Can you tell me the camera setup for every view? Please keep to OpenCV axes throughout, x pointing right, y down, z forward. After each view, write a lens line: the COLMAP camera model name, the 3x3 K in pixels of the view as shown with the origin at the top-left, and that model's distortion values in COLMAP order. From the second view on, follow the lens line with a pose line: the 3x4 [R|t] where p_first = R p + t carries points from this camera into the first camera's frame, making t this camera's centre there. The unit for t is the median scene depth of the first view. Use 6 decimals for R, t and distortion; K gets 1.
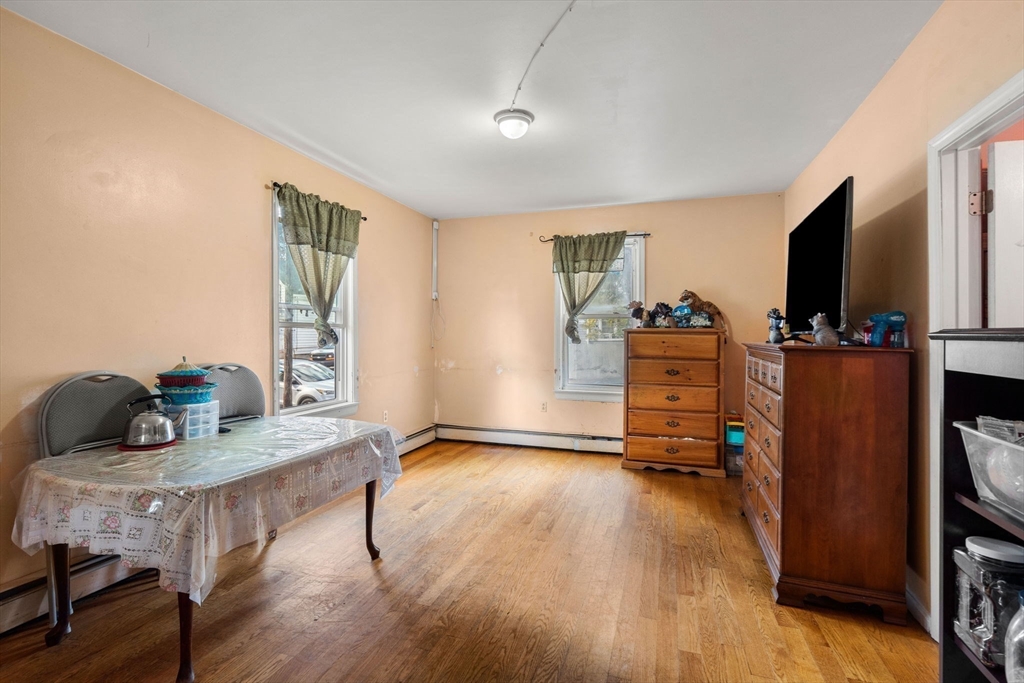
lens RADIAL K [[477.0, 0, 512.1], [0, 477.0, 344.5], [0, 0, 1]] dist [0.002487, 0.000444]
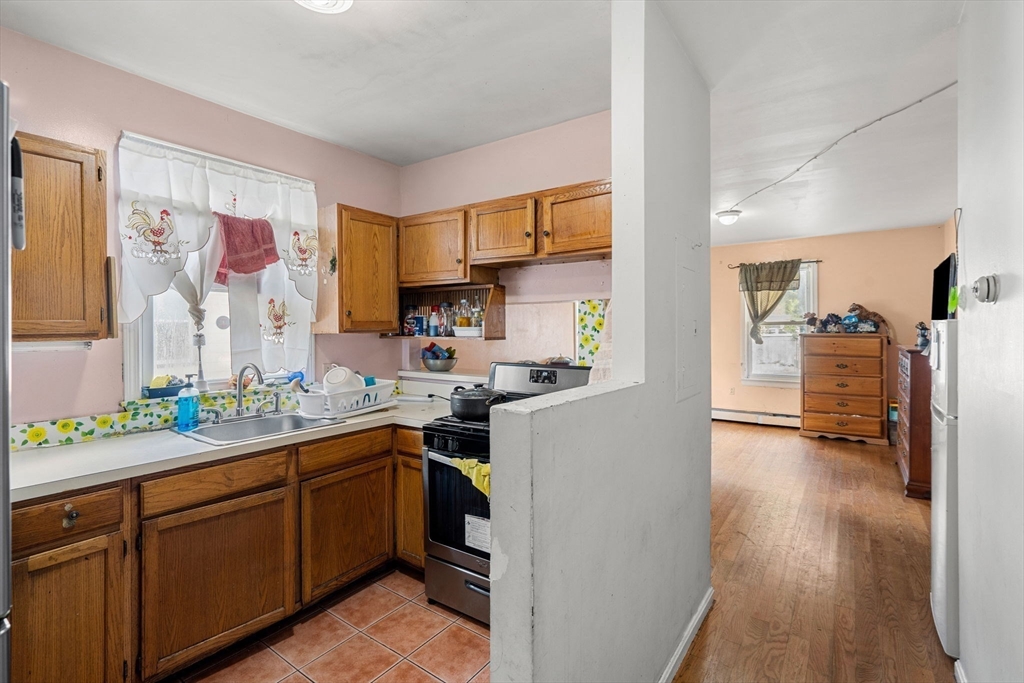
lens RADIAL K [[477.0, 0, 512.3], [0, 477.0, 334.9], [0, 0, 1]] dist [0.002487, 0.000444]
pose [[0.956331, -0.005785, -0.292230, -0.148697], [0.003313, 0.999954, -0.008954, -0.019448], [0.292268, 0.007595, 0.956306, -0.524999]]
